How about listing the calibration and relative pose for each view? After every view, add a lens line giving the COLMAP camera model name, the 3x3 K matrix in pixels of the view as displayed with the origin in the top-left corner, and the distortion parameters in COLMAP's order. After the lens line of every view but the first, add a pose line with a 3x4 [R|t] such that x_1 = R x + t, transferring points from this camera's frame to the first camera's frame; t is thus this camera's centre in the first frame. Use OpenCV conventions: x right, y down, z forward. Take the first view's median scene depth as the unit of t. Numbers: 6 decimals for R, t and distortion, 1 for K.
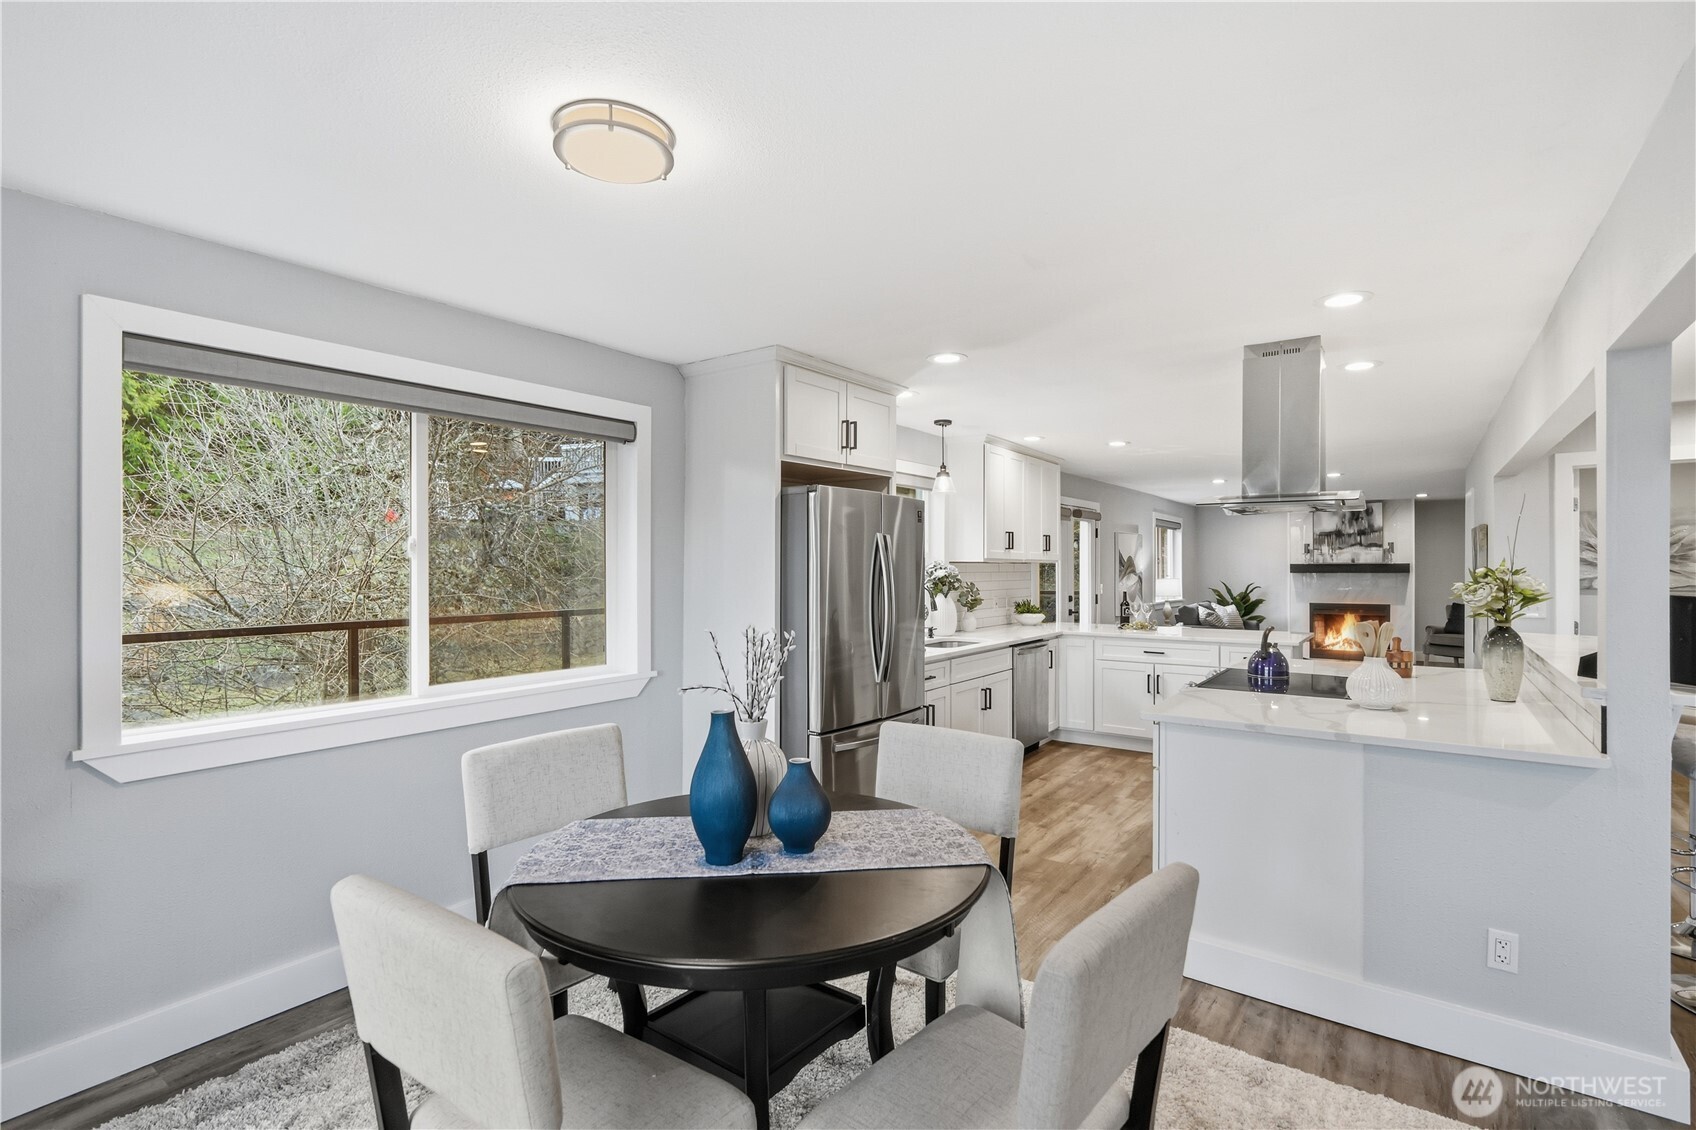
lens RADIAL K [[807.9, 0, 848.0], [0, 807.9, 565.0], [0, 0, 1]] dist [-0.000632, 0.000050]
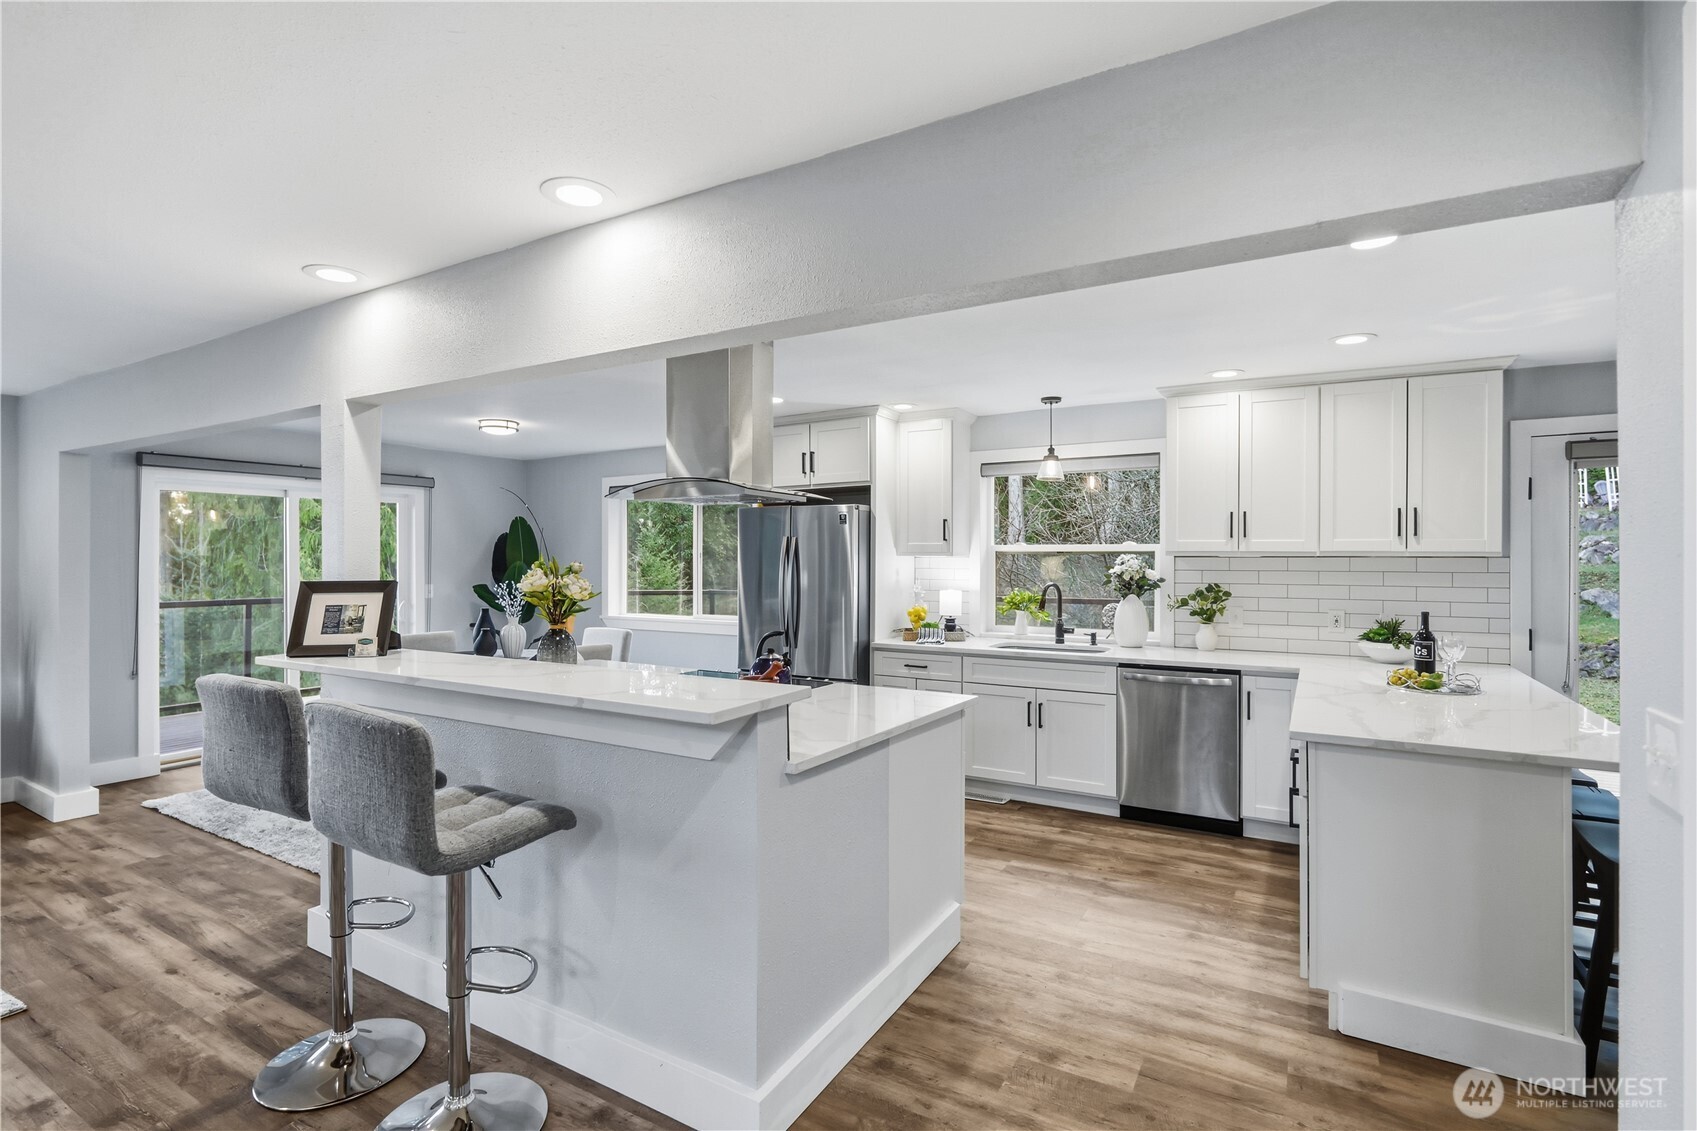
lens RADIAL K [[790.4, 0, 855.1], [0, 790.4, 561.5], [0, 0, 1]] dist [-0.003927, 0.000025]
pose [[0.087860, 0.002452, -0.996130, 0.933715], [-0.001718, 0.999996, 0.002310, -0.000818], [0.996131, 0.001509, 0.087864, 0.683644]]
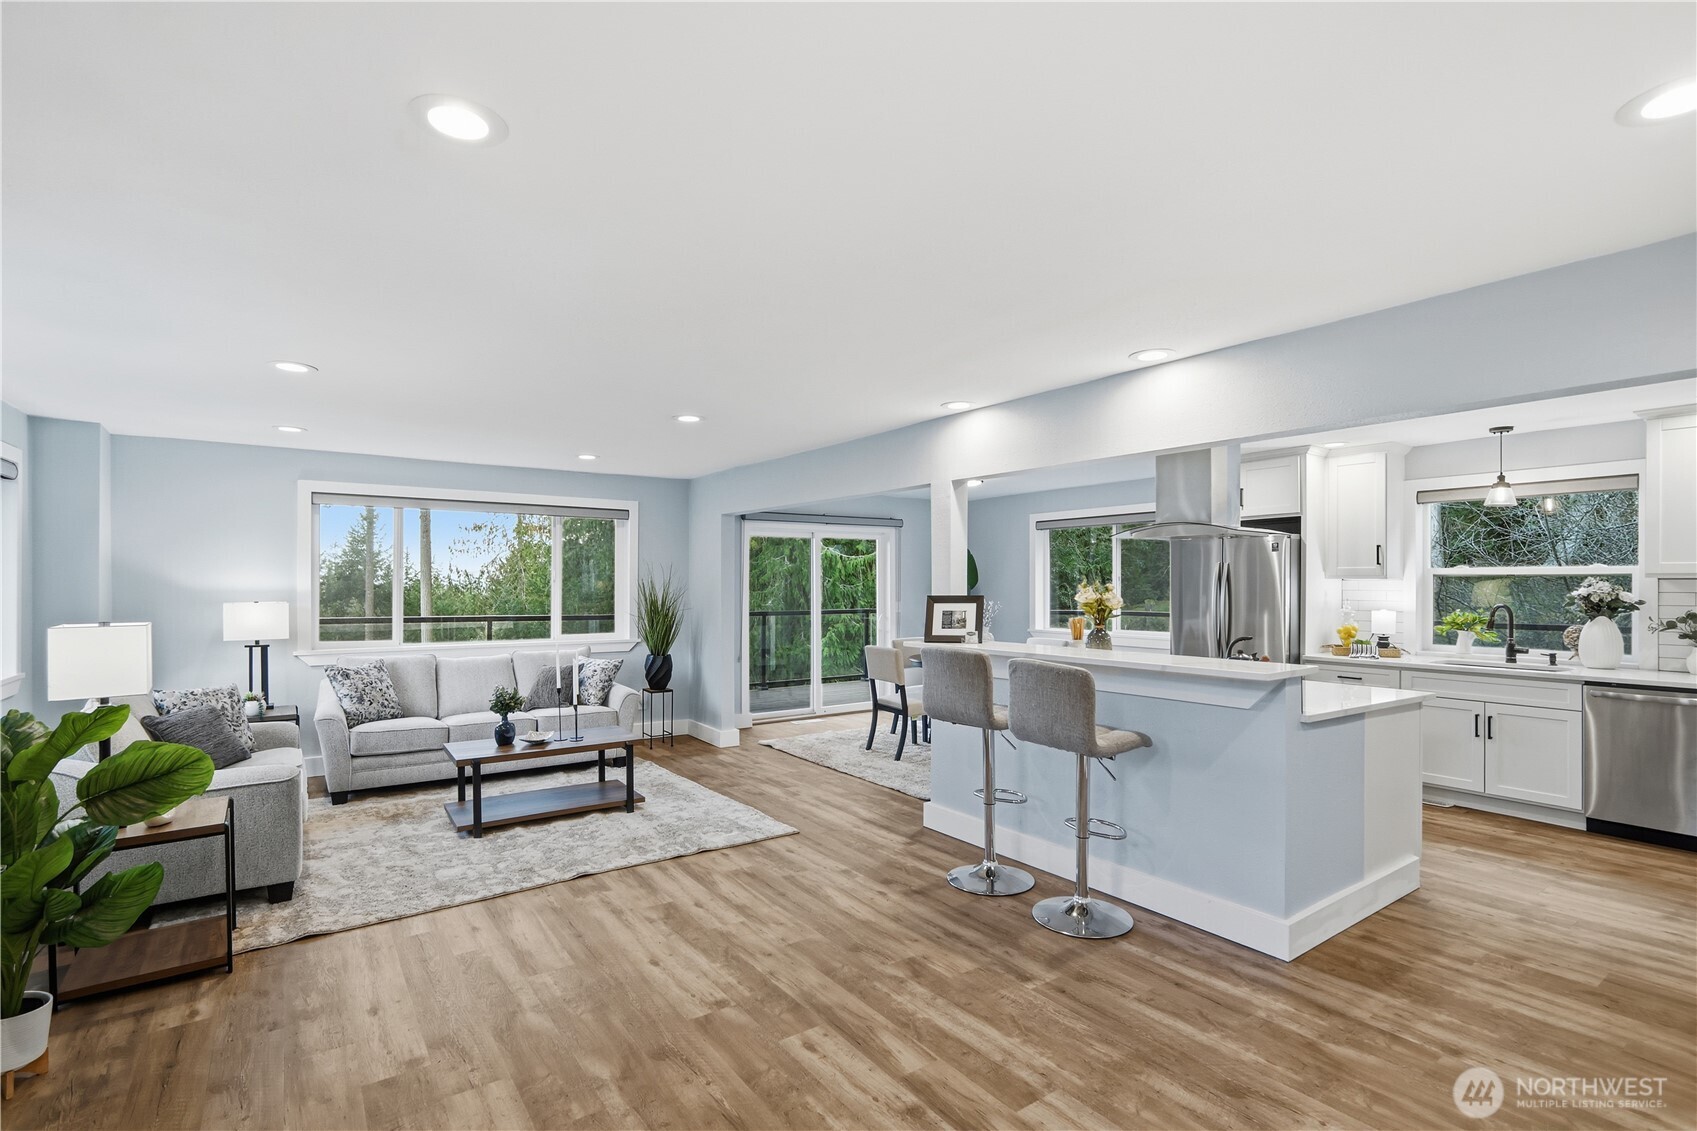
lens RADIAL K [[797.5, 0, 841.1], [0, 797.5, 584.1], [0, 0, 1]] dist [-0.015682, 0.006641]
pose [[-0.339116, 0.000865, -0.940744, 1.195405], [-0.000719, 0.999999, 0.001179, 0.000797], [0.940744, 0.001076, -0.339115, 0.571529]]
